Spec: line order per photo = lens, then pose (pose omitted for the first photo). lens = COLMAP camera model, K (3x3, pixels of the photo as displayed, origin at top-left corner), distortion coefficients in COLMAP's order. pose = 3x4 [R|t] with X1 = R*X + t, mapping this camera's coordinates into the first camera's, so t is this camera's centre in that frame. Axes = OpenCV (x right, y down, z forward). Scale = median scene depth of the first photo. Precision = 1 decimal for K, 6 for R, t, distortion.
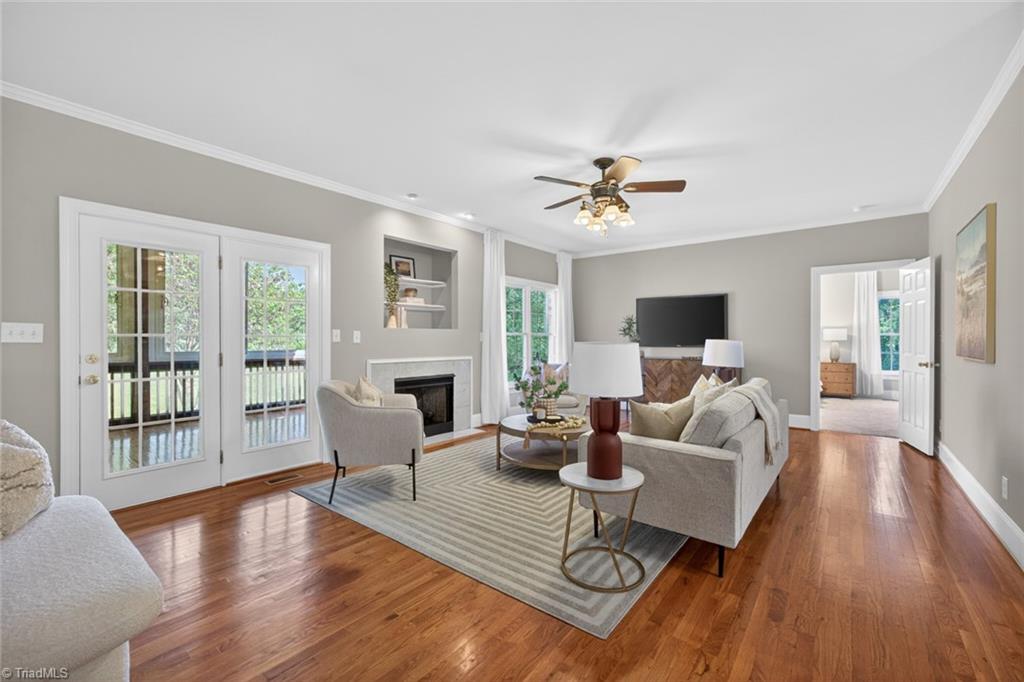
lens RADIAL K [[424.5, 0, 512.0], [0, 424.5, 341.0], [0, 0, 1]] dist [0.002106, 0.000532]
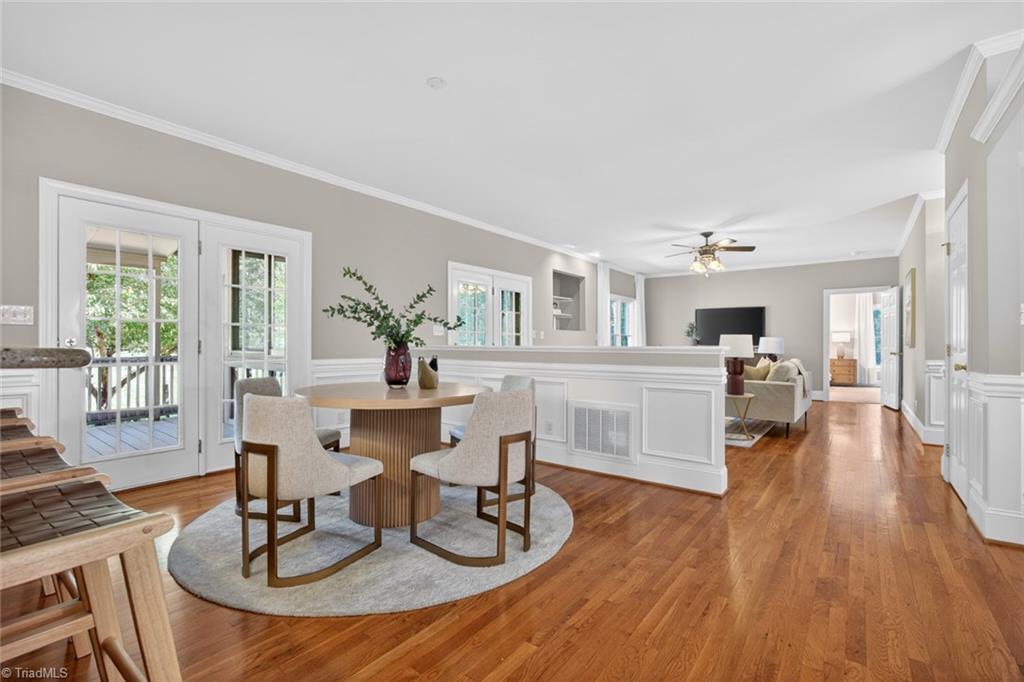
lens RADIAL K [[473.2, 0, 519.3], [0, 473.2, 345.1], [0, 0, 1]] dist [0.027916, -0.000302]
pose [[0.998596, 0.003329, 0.052869, -0.434502], [-0.002967, 0.999972, -0.006912, 0.031919], [-0.052891, 0.006745, 0.998578, -0.597435]]
